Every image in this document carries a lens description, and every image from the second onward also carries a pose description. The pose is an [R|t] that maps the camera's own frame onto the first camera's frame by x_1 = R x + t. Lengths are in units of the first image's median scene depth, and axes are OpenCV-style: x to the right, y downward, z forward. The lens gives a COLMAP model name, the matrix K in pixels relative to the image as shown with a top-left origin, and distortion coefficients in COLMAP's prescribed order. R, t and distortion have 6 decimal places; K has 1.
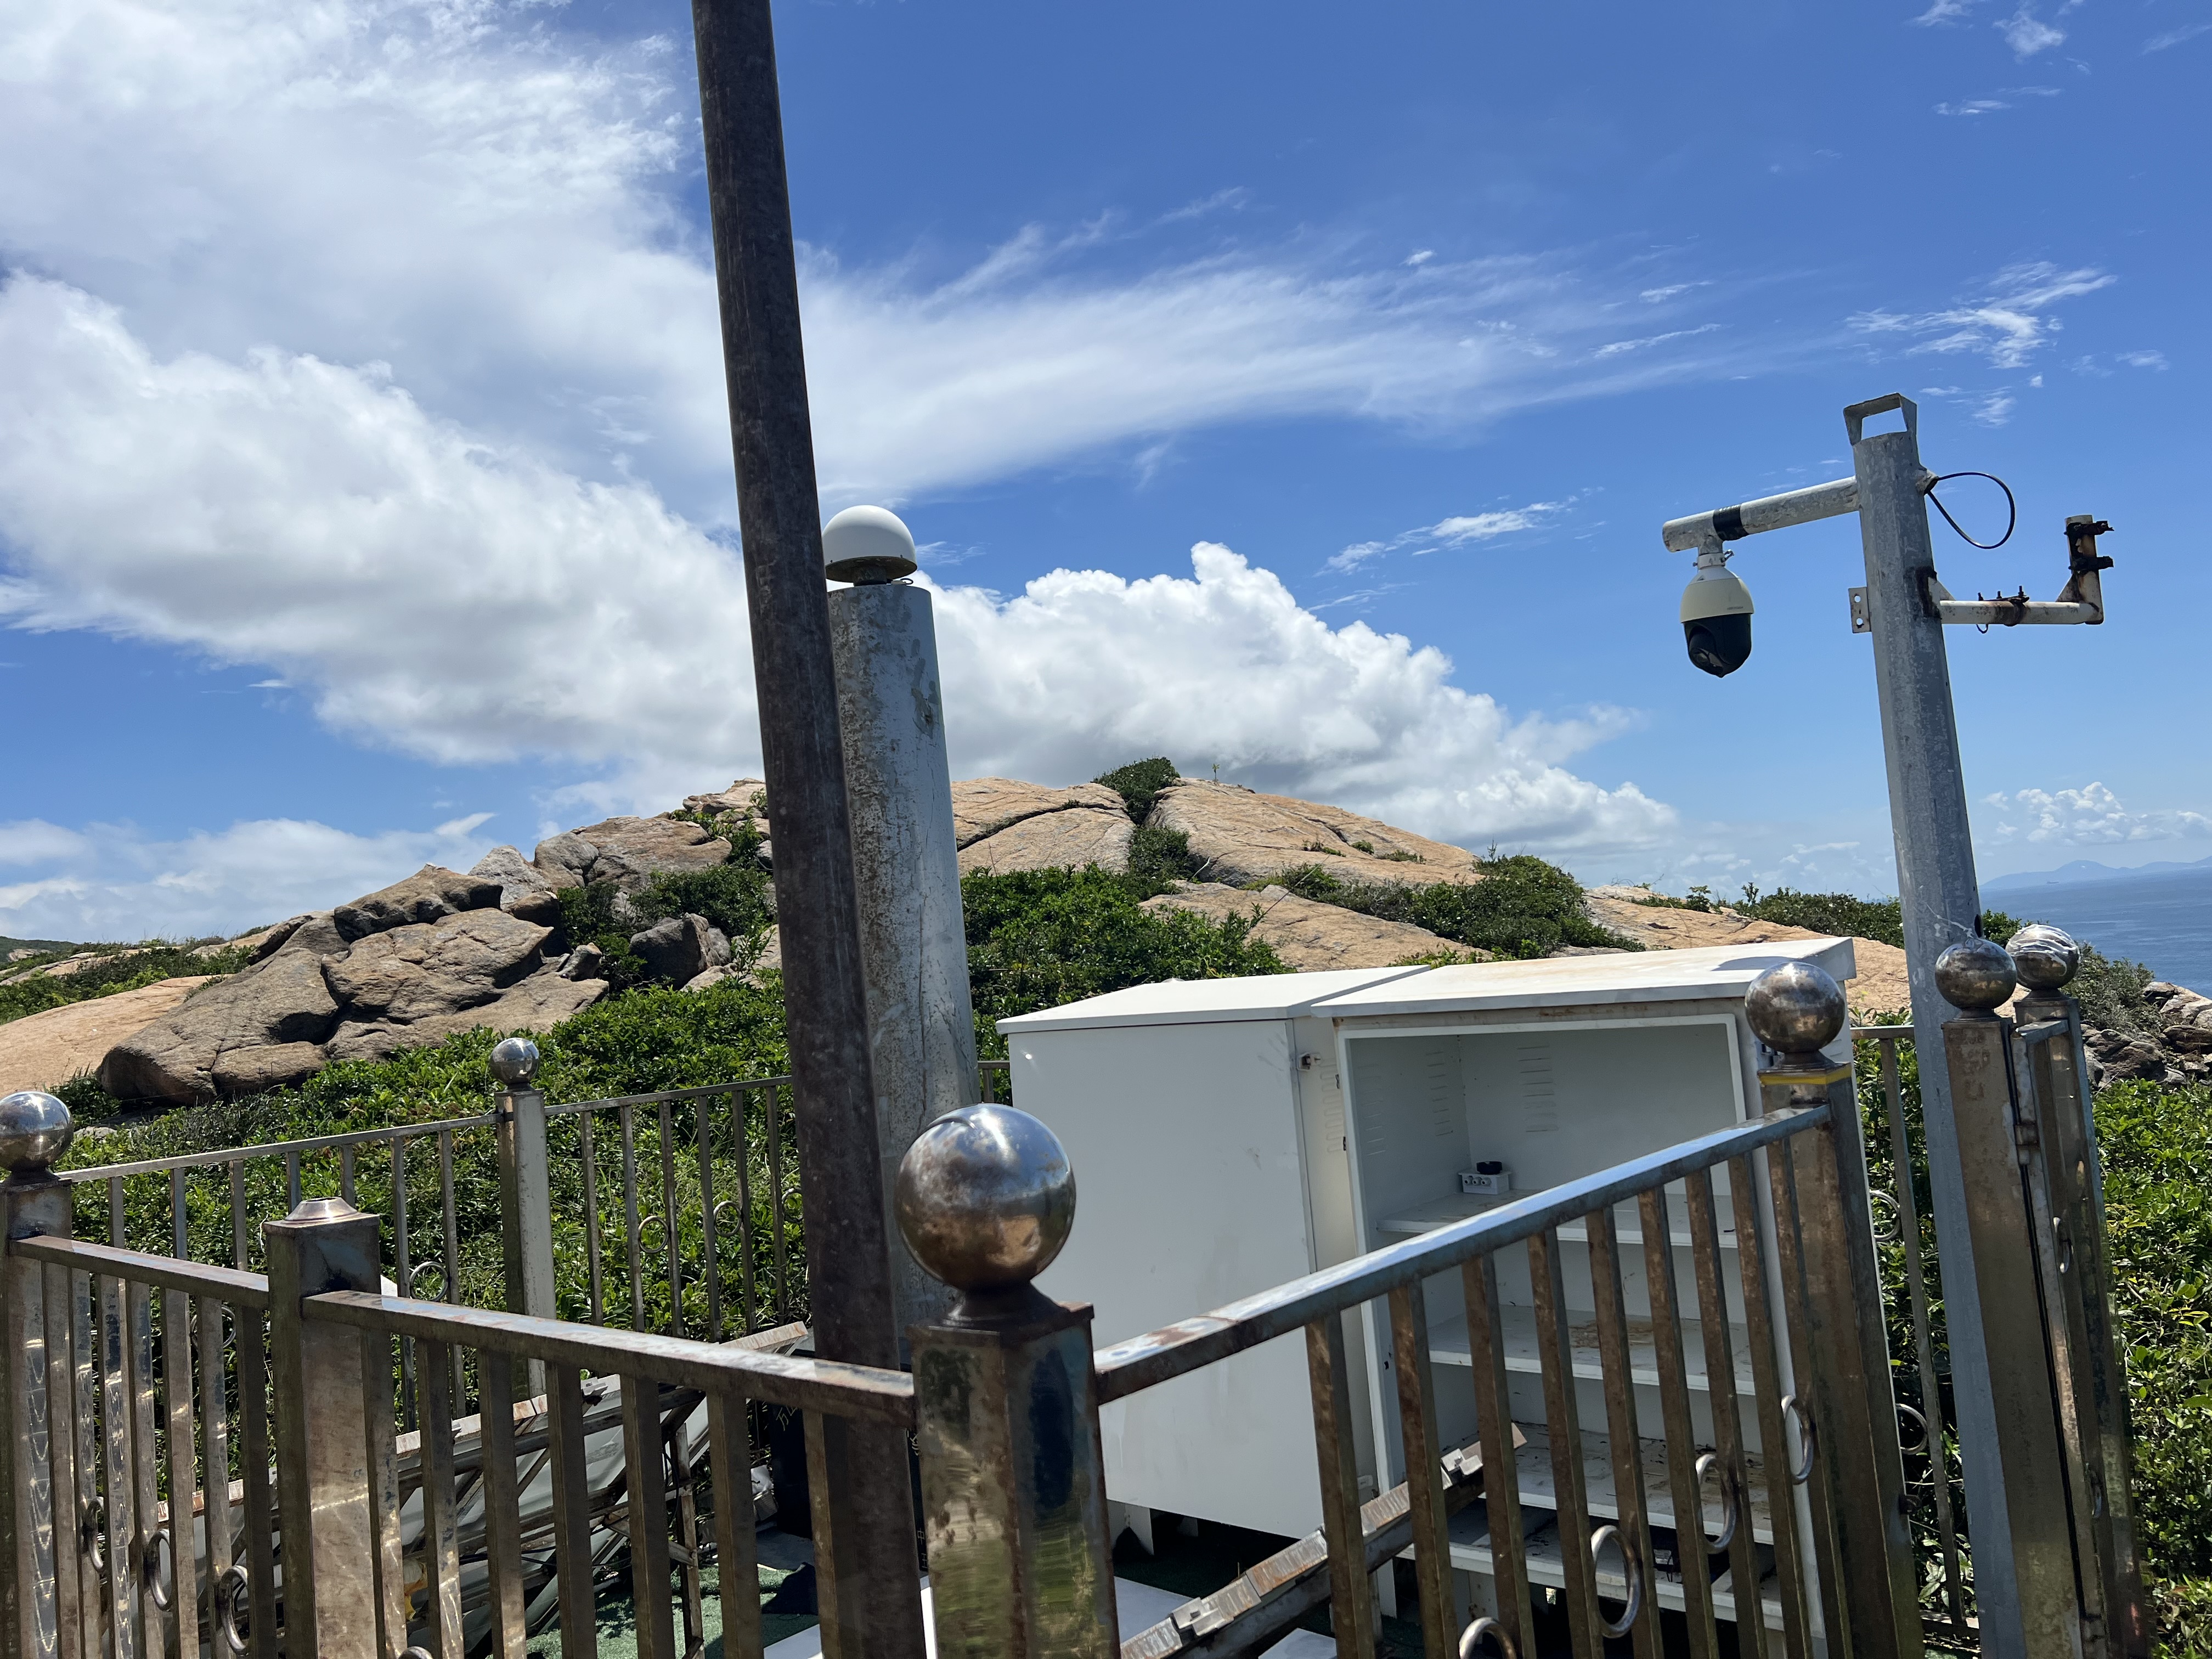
lens RADIAL K [[1630.5, 0, 1106.0], [0, 1630.5, 829.5], [0, 0, 1]] dist [0.155730, -0.338140]
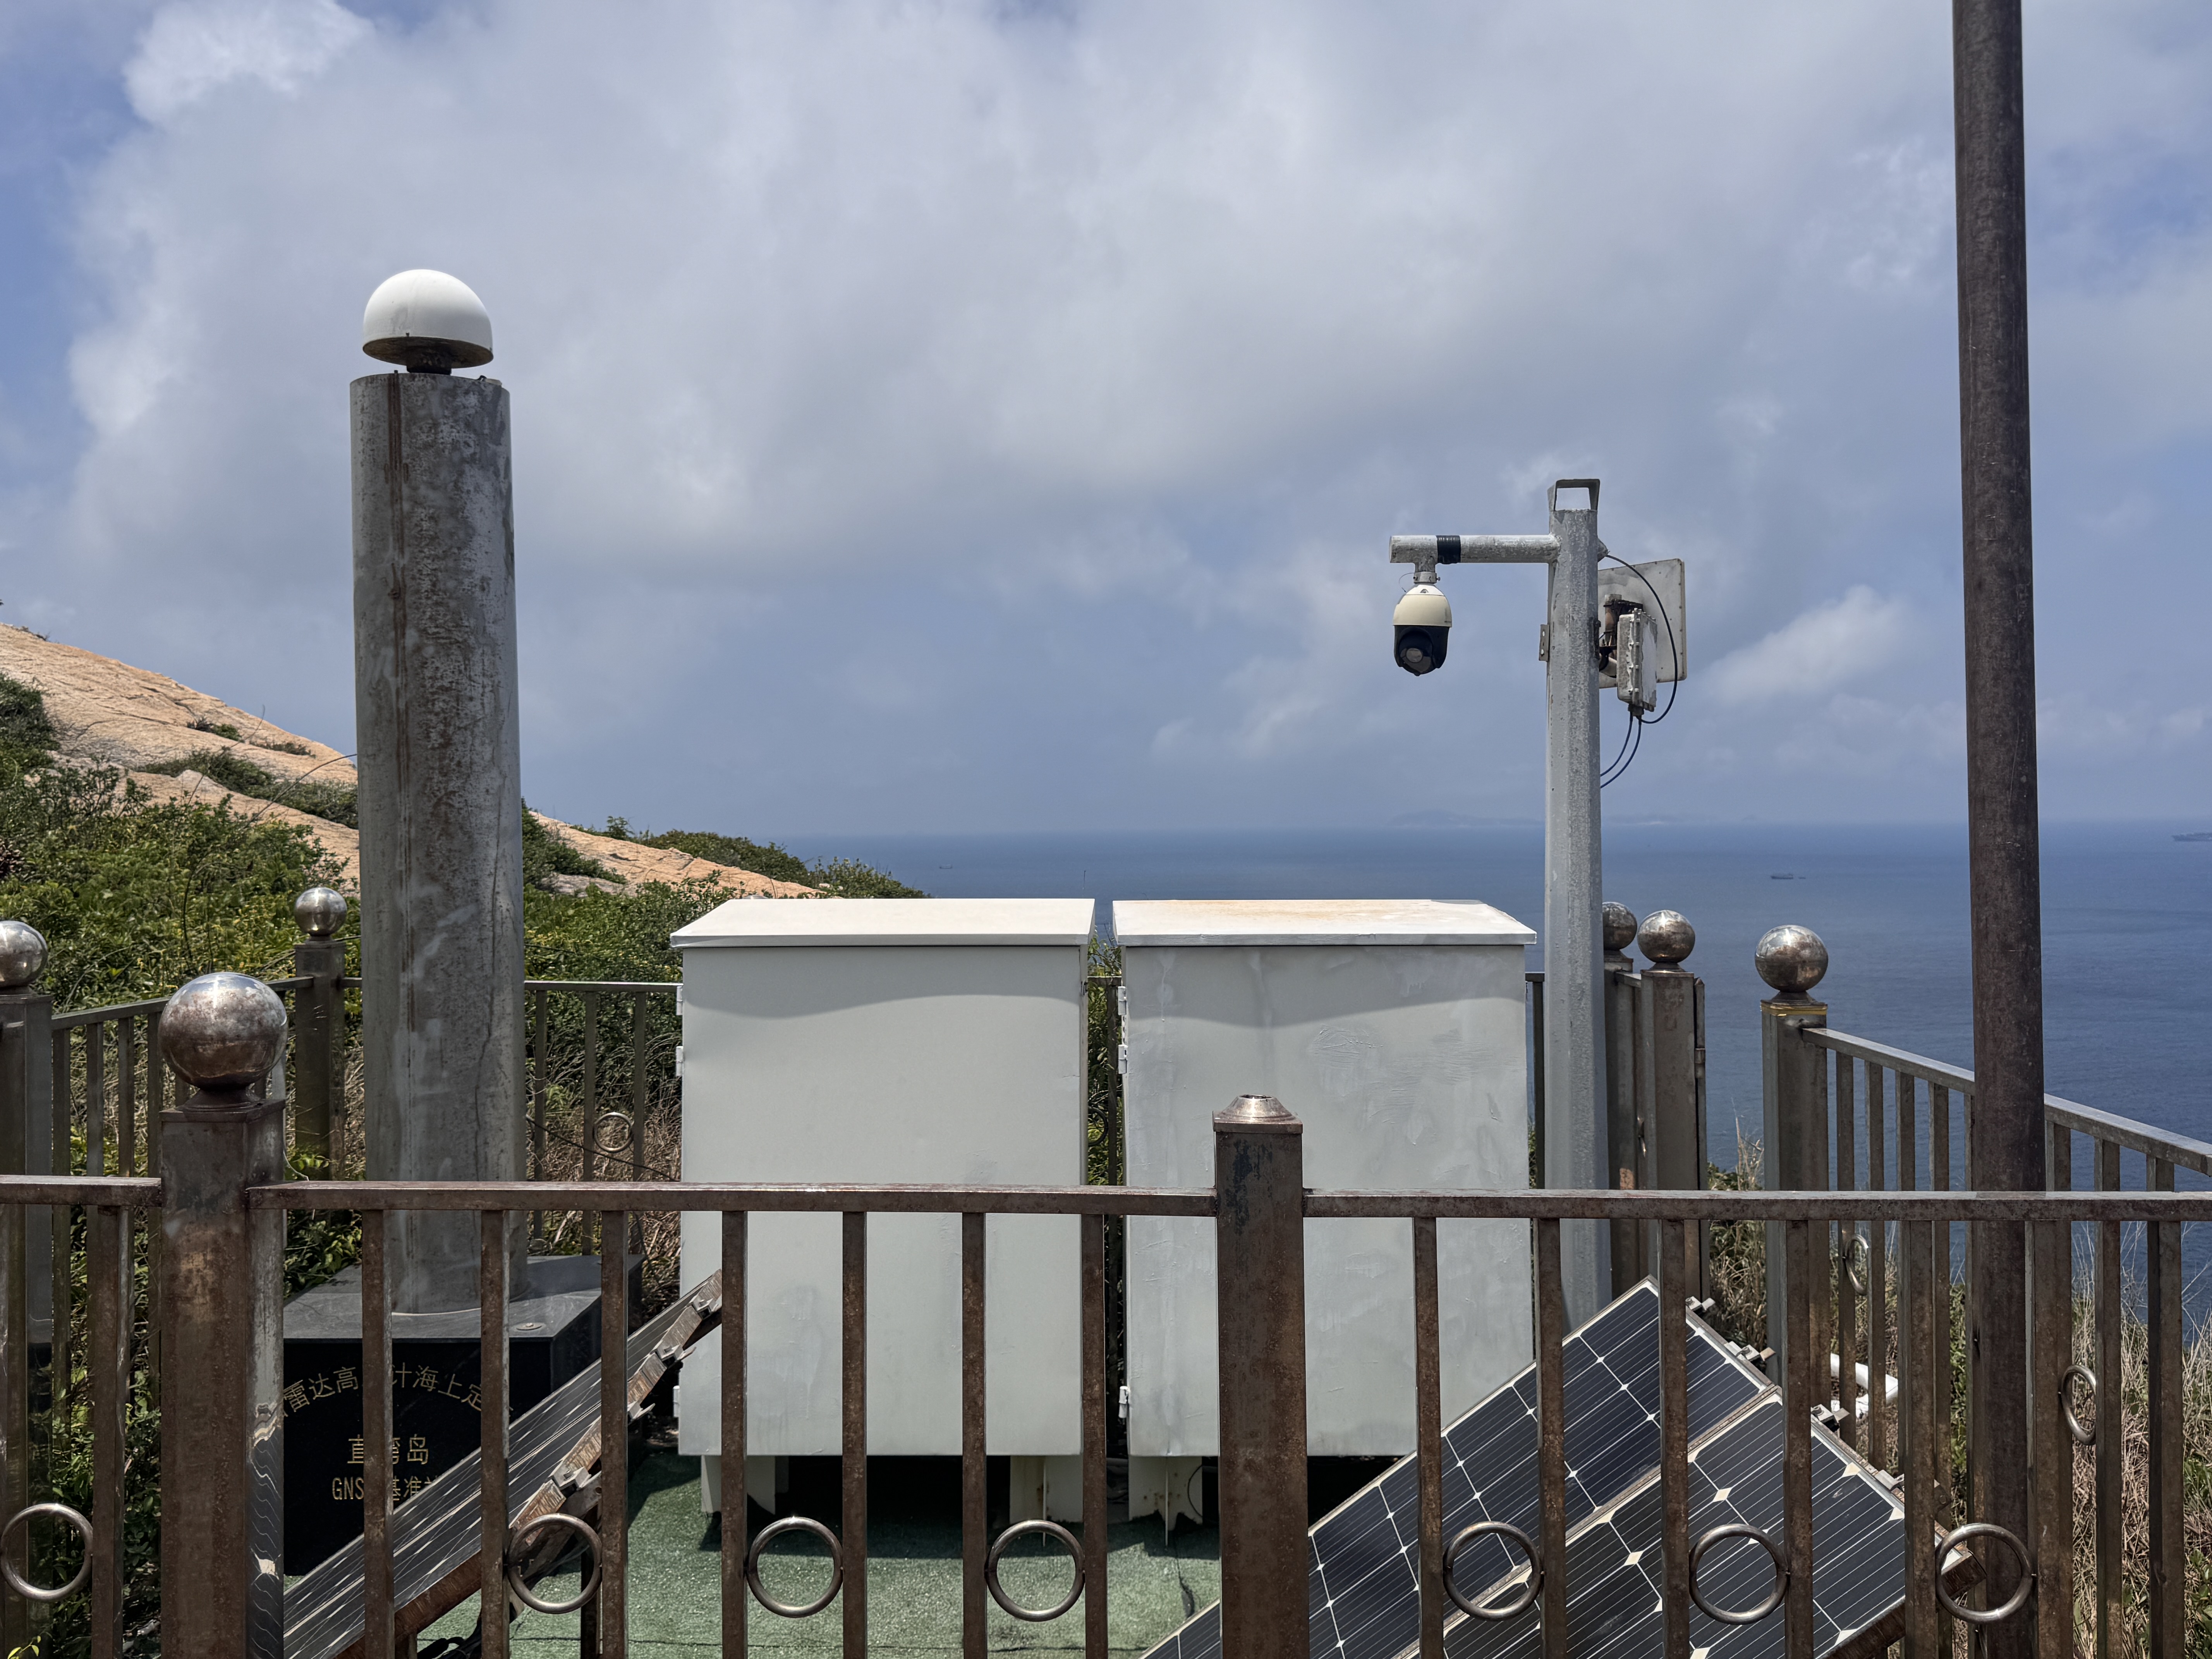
lens RADIAL K [[1878.5, 0, 1106.5], [0, 1878.5, 815.0], [0, 0, 1]] dist [0.043196, -0.081681]
pose [[0.746699, 0.091877, 0.658786, -0.214483], [-0.116058, 0.993218, -0.006973, 0.013650], [-0.654959, -0.071251, 0.752298, 0.041447]]
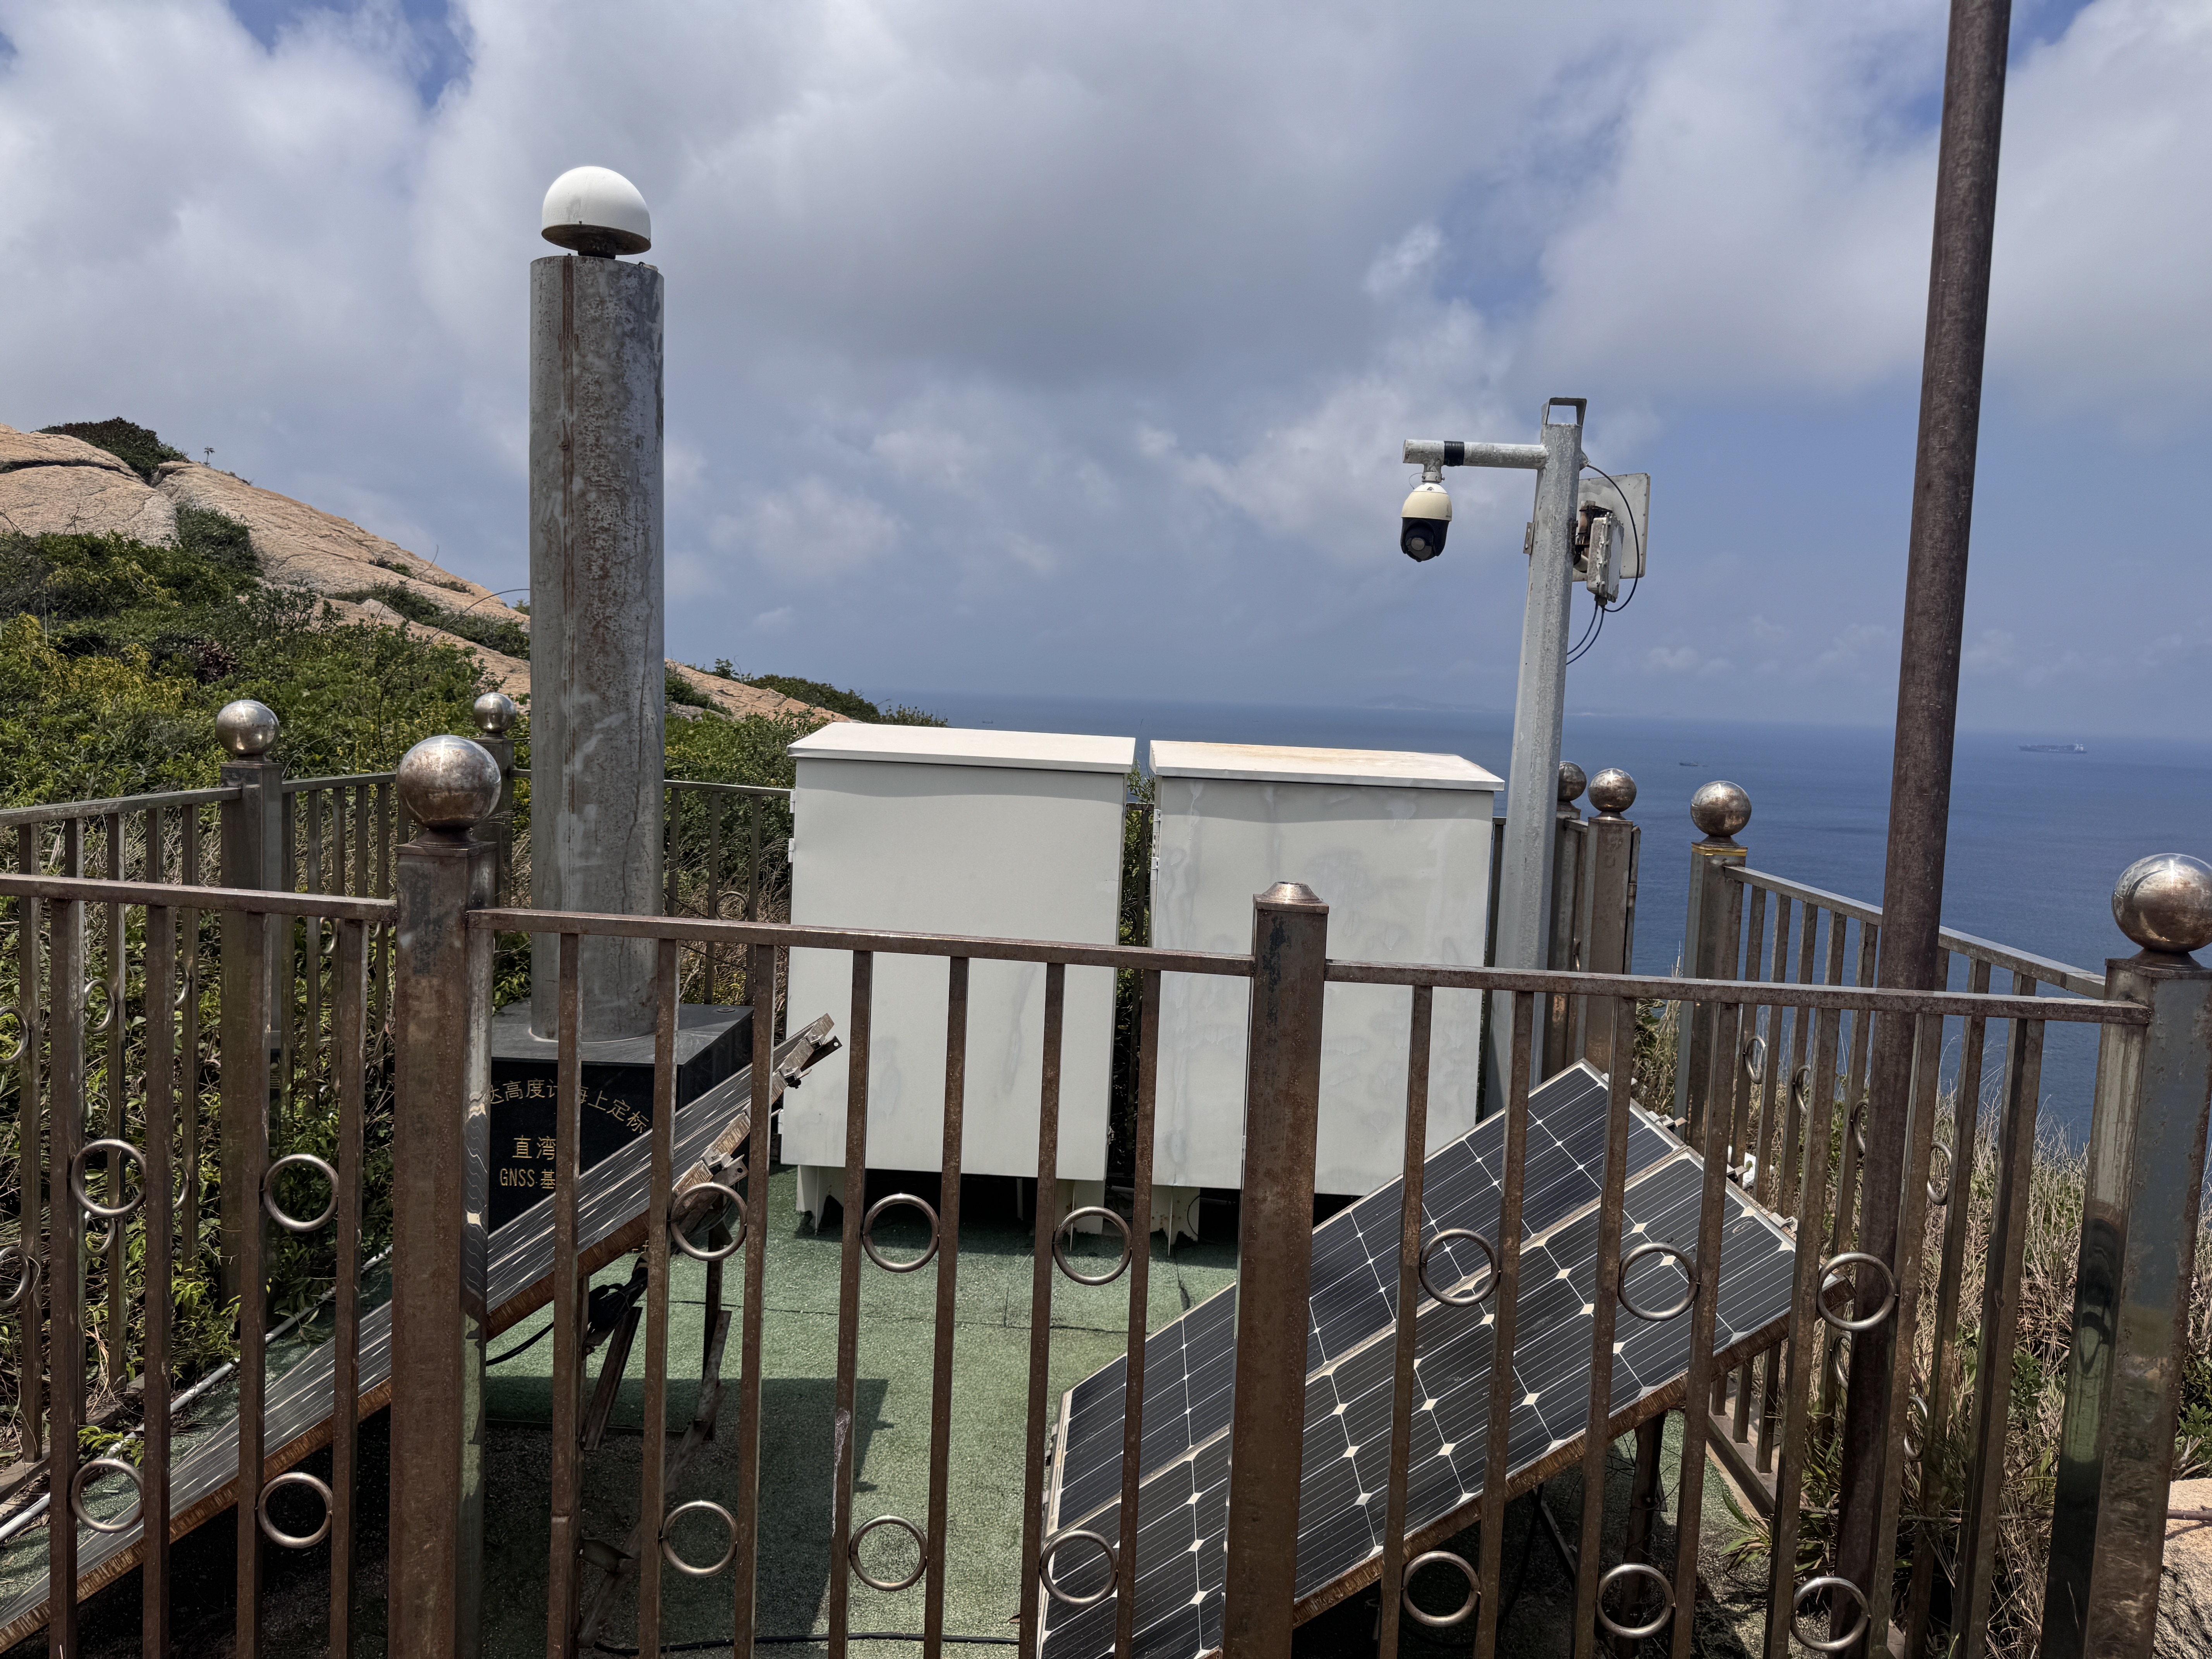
lens RADIAL K [[1566.6, 0, 1110.1], [0, 1566.6, 826.6], [0, 0, 1]] dist [0.047085, -0.081090]
pose [[0.748316, 0.070542, 0.659581, -0.219719], [-0.167157, 0.982295, 0.084589, 0.019236], [-0.641936, -0.173553, 0.746859, 0.043622]]
